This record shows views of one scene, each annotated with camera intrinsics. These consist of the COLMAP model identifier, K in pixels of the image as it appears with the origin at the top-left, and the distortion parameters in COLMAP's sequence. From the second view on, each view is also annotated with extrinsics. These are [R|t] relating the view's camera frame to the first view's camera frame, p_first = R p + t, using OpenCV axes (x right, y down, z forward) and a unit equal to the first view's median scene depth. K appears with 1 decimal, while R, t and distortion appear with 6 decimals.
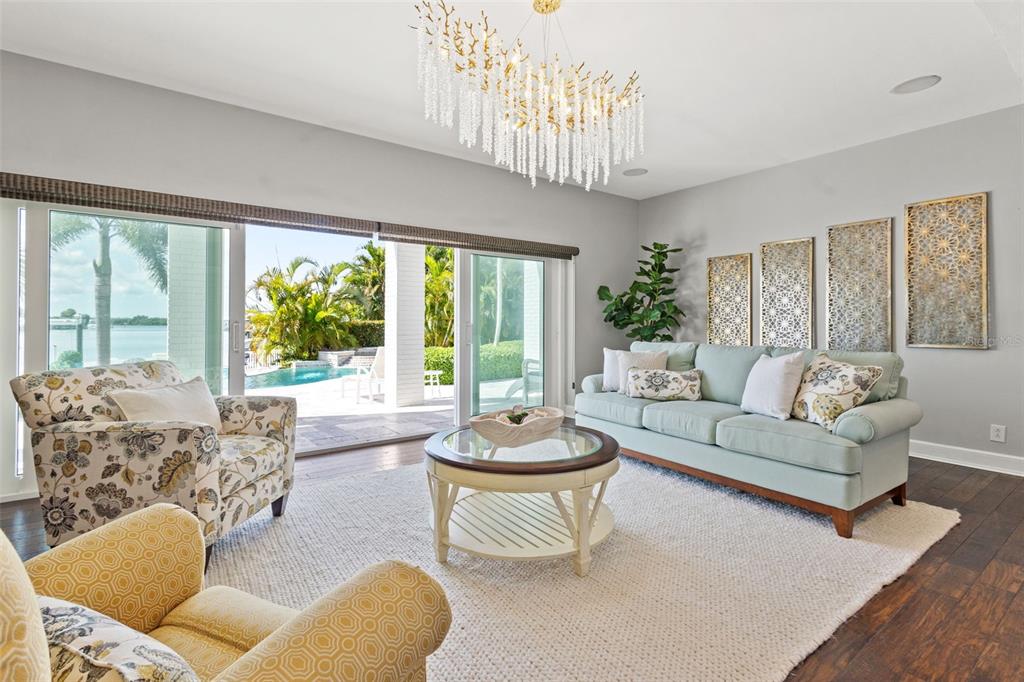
lens RADIAL K [[466.1, 0, 514.7], [0, 466.1, 332.5], [0, 0, 1]] dist [0.010492, 0.000294]
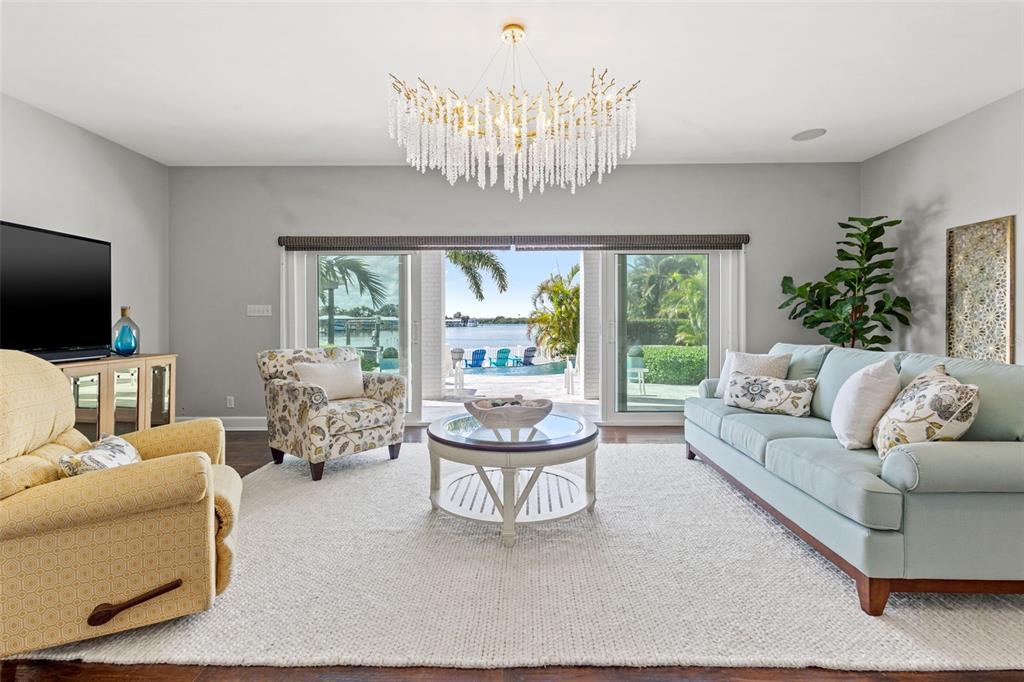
lens RADIAL K [[466.1, 0, 519.1], [0, 466.1, 335.2], [0, 0, 1]] dist [0.010492, 0.000294]
pose [[0.812142, 0.013273, -0.583309, 0.459892], [-0.007491, 0.999896, 0.012323, -0.001948], [0.583411, -0.005638, 0.812157, 0.057157]]
